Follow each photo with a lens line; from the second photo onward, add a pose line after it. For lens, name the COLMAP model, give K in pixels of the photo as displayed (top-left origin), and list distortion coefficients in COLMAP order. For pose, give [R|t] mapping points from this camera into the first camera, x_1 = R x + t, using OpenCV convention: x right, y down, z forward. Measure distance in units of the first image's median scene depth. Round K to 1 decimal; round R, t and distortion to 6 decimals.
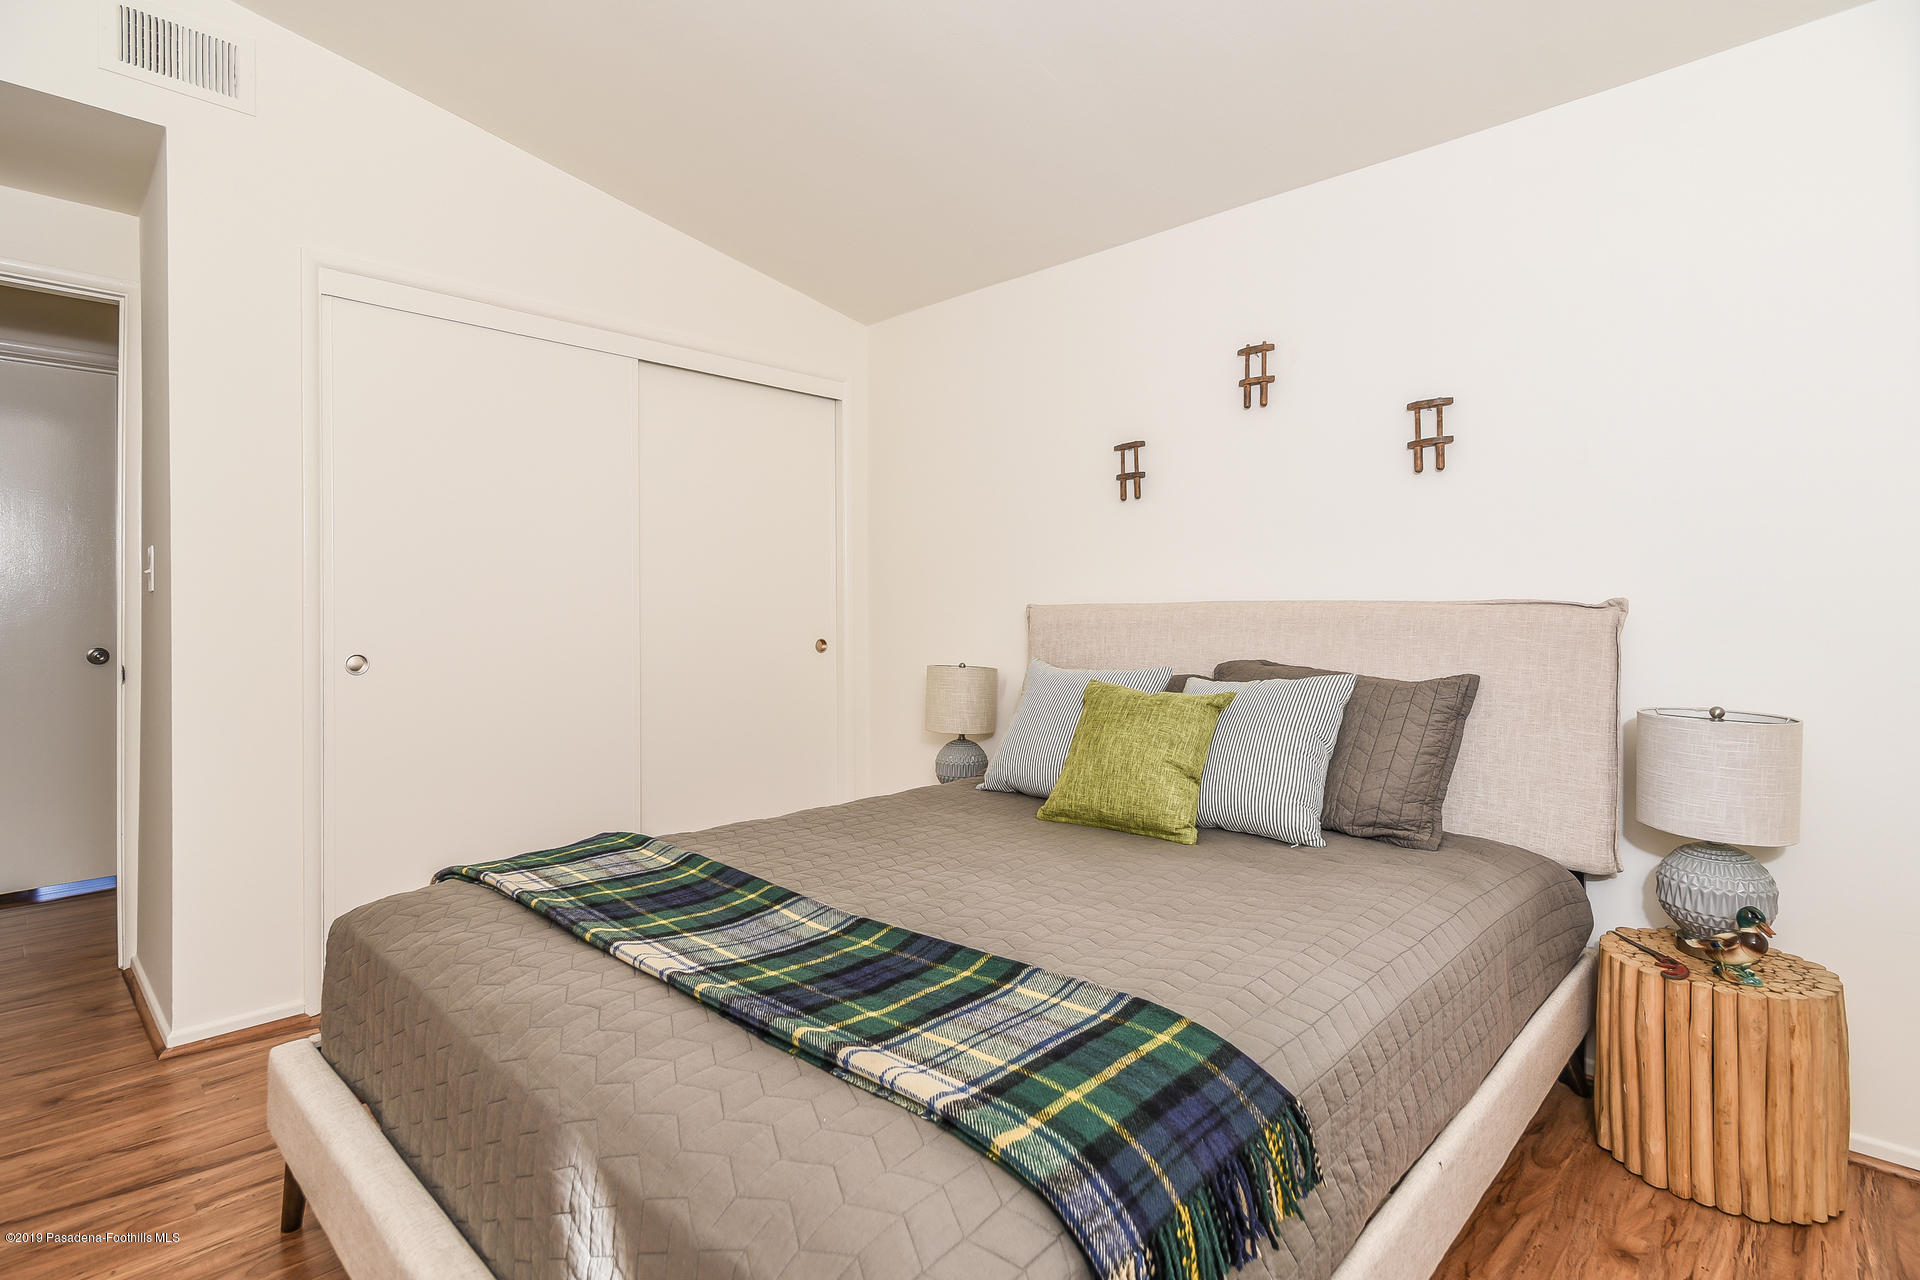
lens RADIAL K [[939.0, 0, 960.3], [0, 939.0, 617.2], [0, 0, 1]] dist [-0.003734, -0.000802]
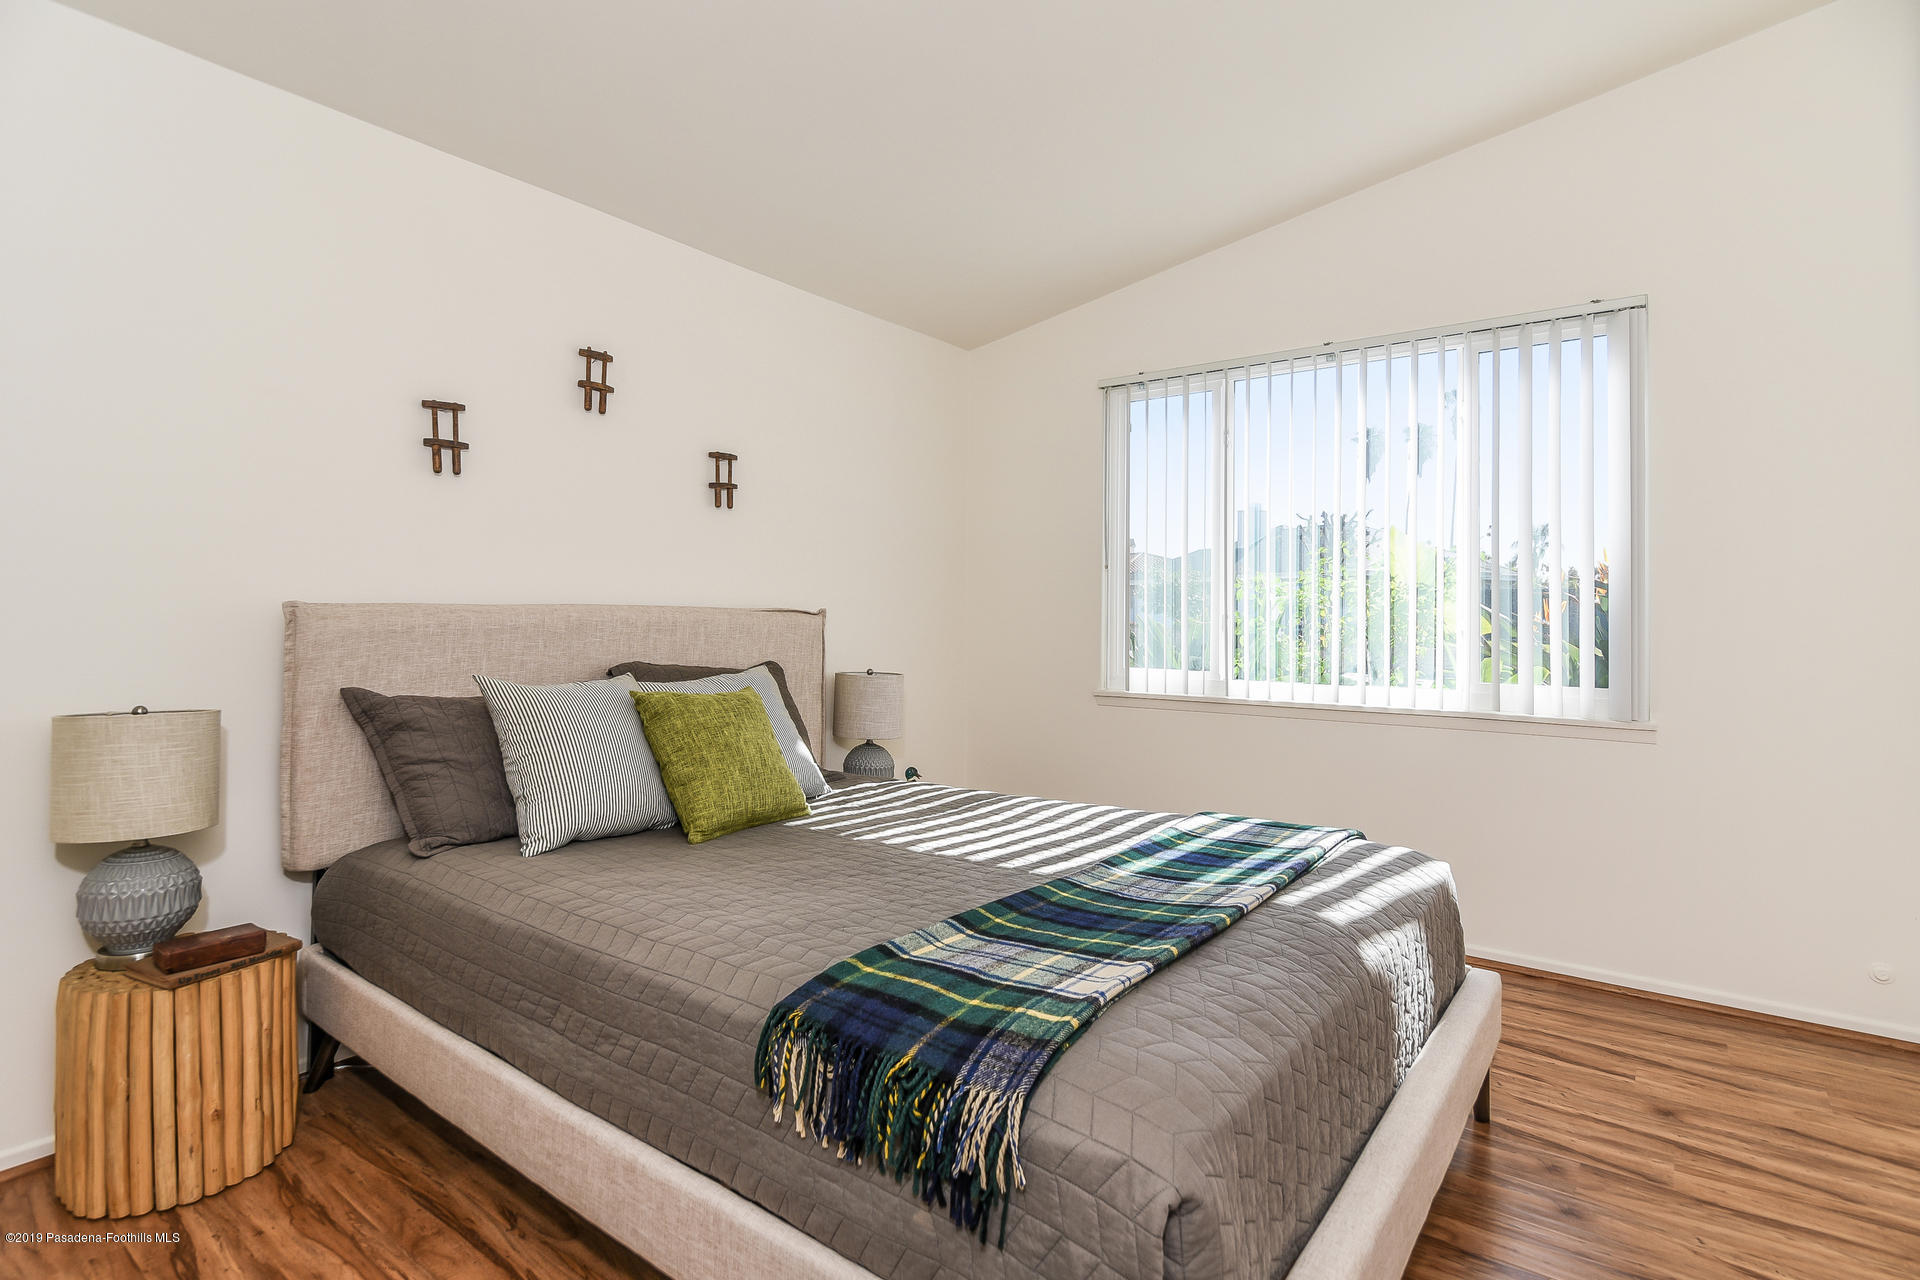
lens RADIAL K [[939.0, 0, 960.3], [0, 939.0, 617.2], [0, 0, 1]] dist [-0.003734, -0.000802]
pose [[-0.042846, -0.002511, 0.999079, -0.845788], [-0.006433, 0.999977, 0.002237, -0.010164], [-0.999061, -0.006331, -0.042861, 0.784991]]
